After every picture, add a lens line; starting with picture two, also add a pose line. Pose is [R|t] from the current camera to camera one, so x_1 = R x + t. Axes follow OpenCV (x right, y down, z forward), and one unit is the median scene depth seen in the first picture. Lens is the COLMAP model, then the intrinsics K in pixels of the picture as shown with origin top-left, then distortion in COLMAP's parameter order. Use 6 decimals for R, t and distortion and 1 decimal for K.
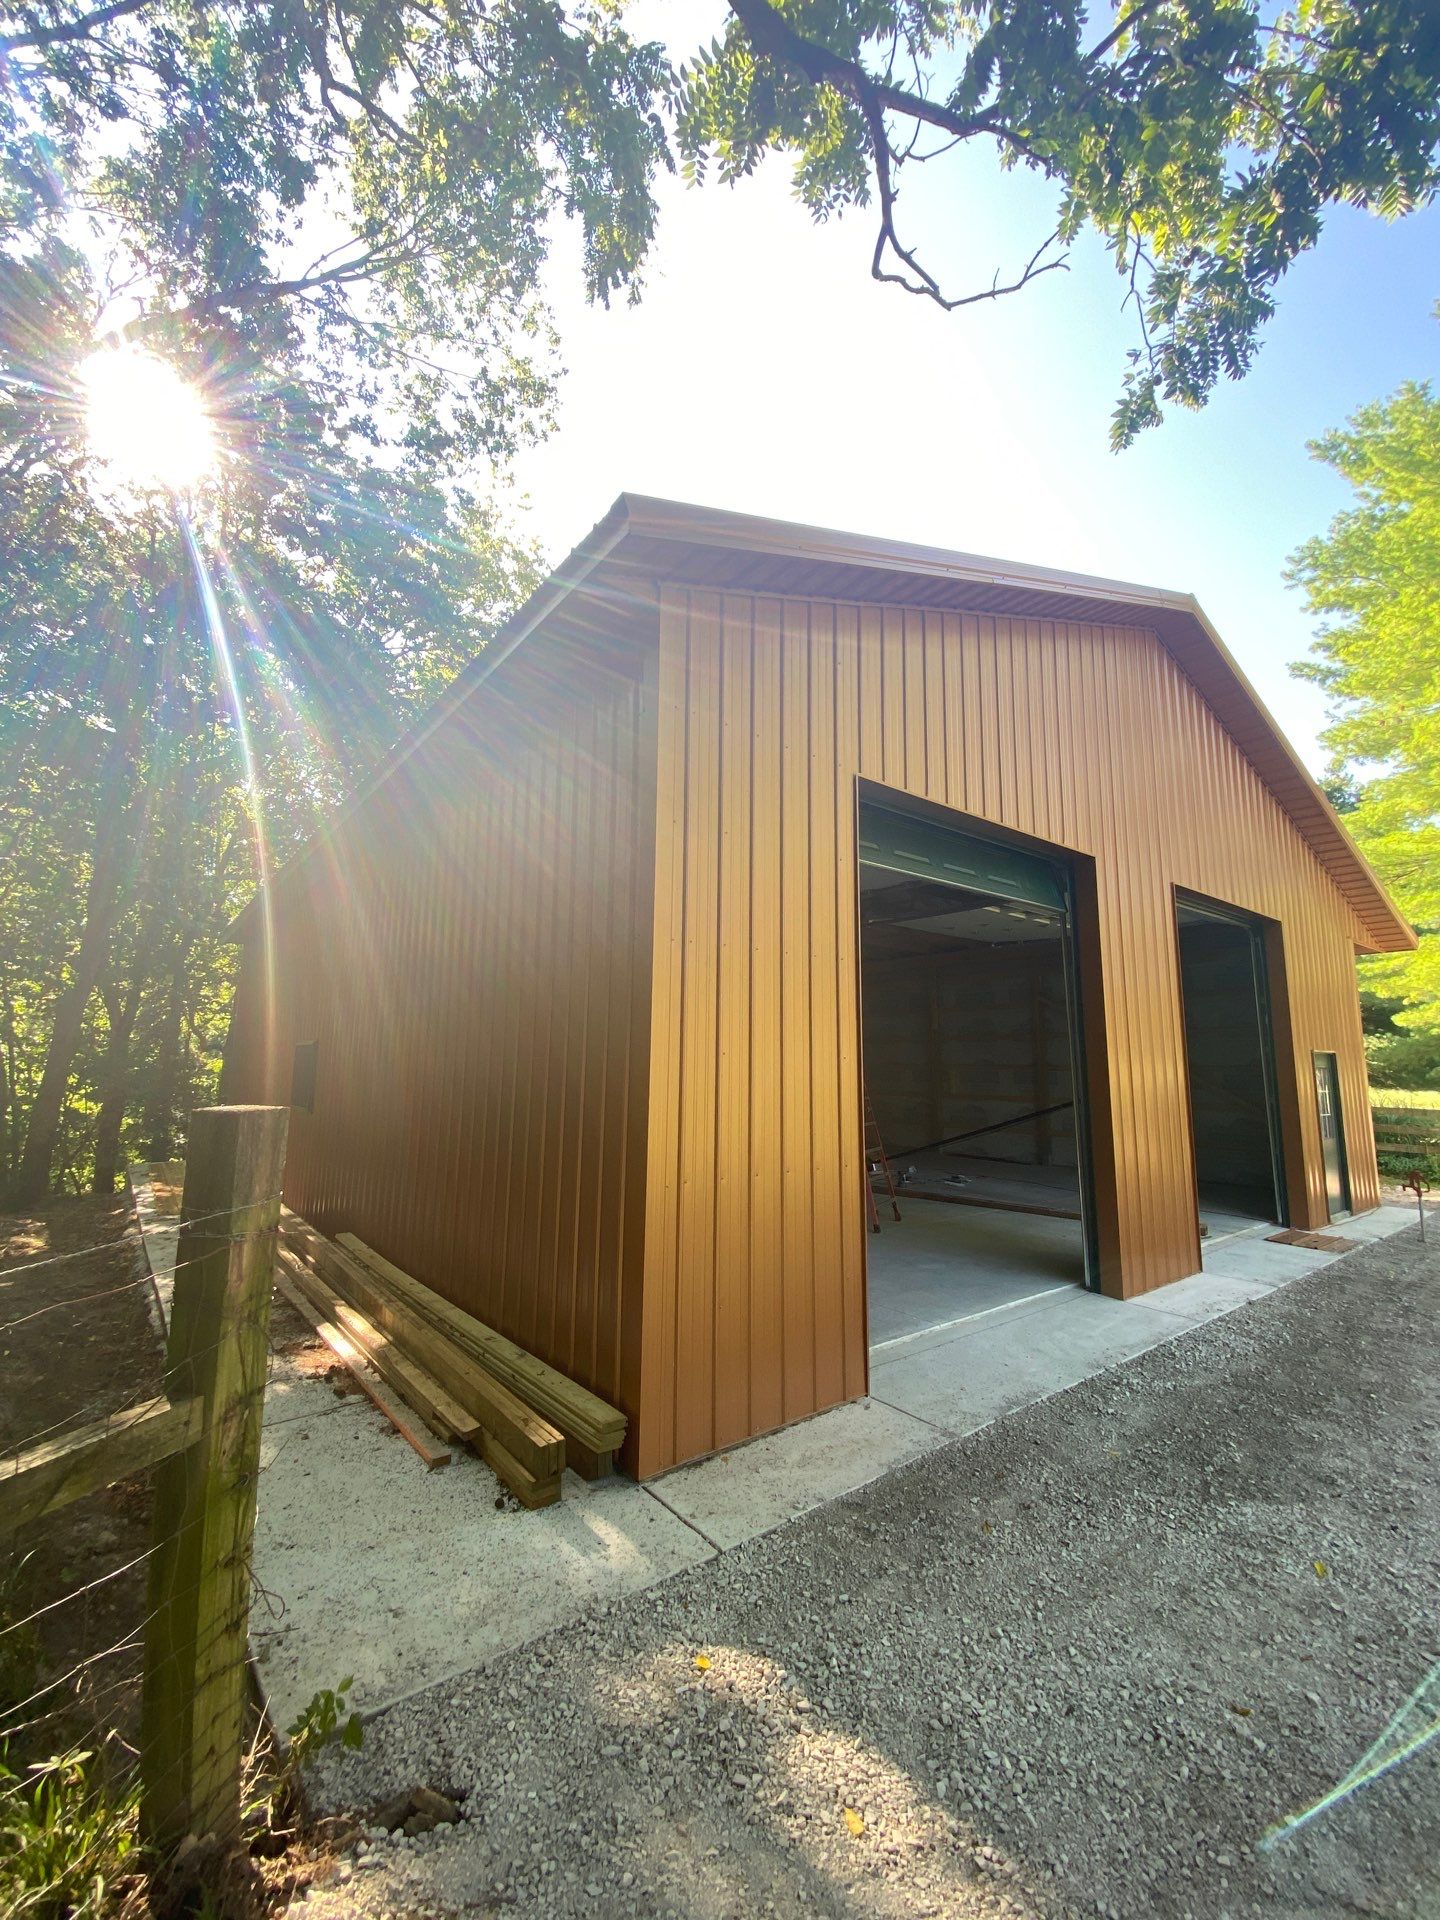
lens RADIAL K [[768.7, 0, 731.8], [0, 768.7, 940.7], [0, 0, 1]] dist [-0.005060, -0.009543]
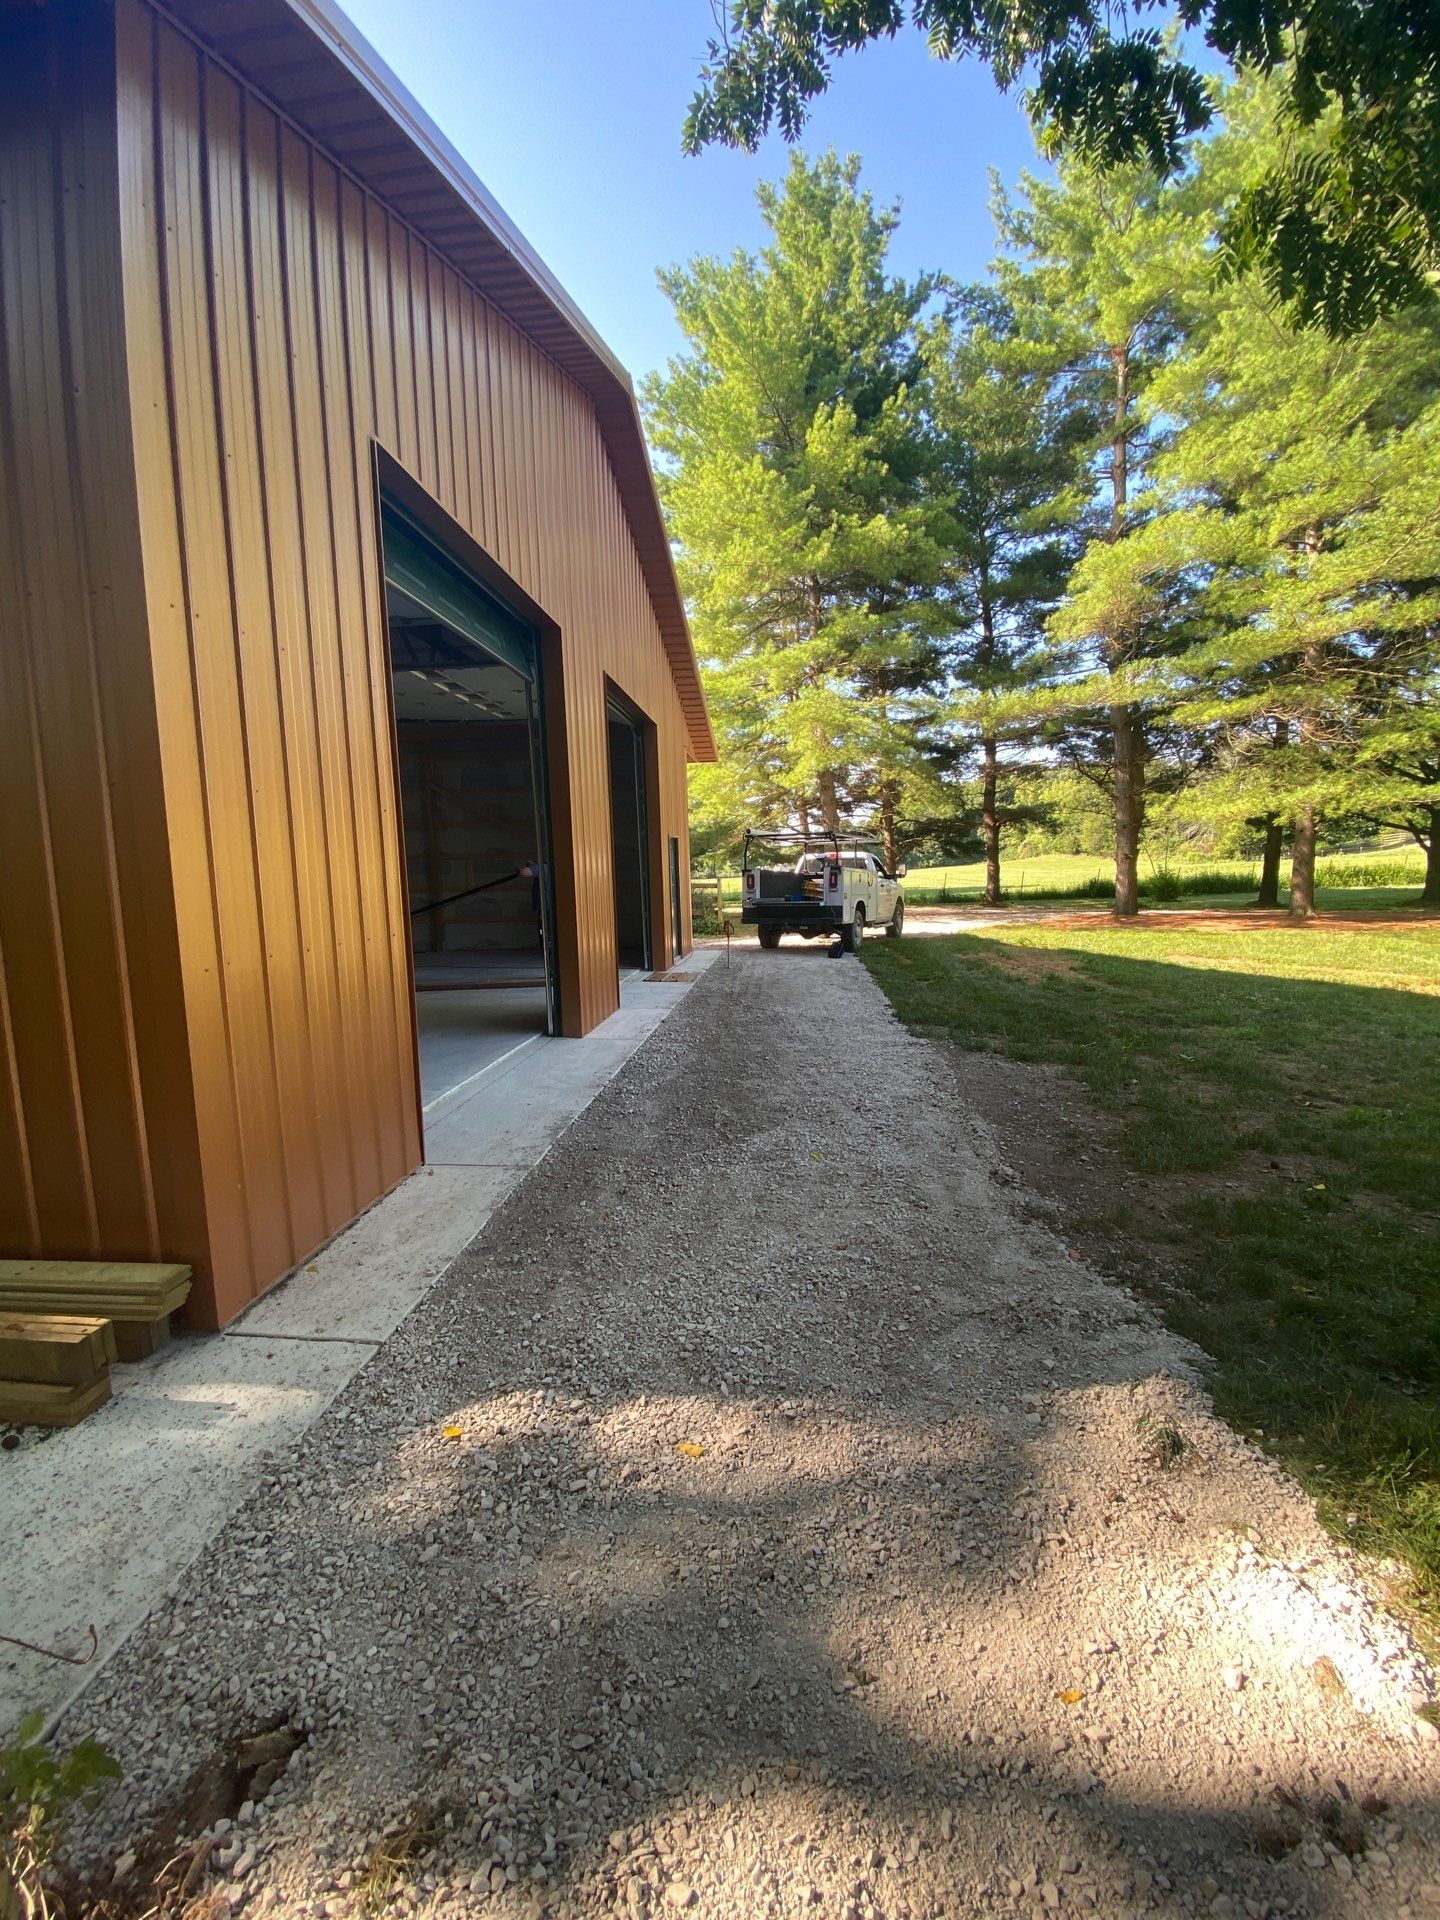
lens RADIAL K [[764.8, 0, 734.0], [0, 764.8, 942.5], [0, 0, 1]] dist [-0.005955, -0.010382]
pose [[0.694287, -0.104691, 0.712043, -0.274912], [-0.082083, 0.971389, 0.222858, 0.110530], [-0.715002, -0.213174, 0.665830, 0.199872]]
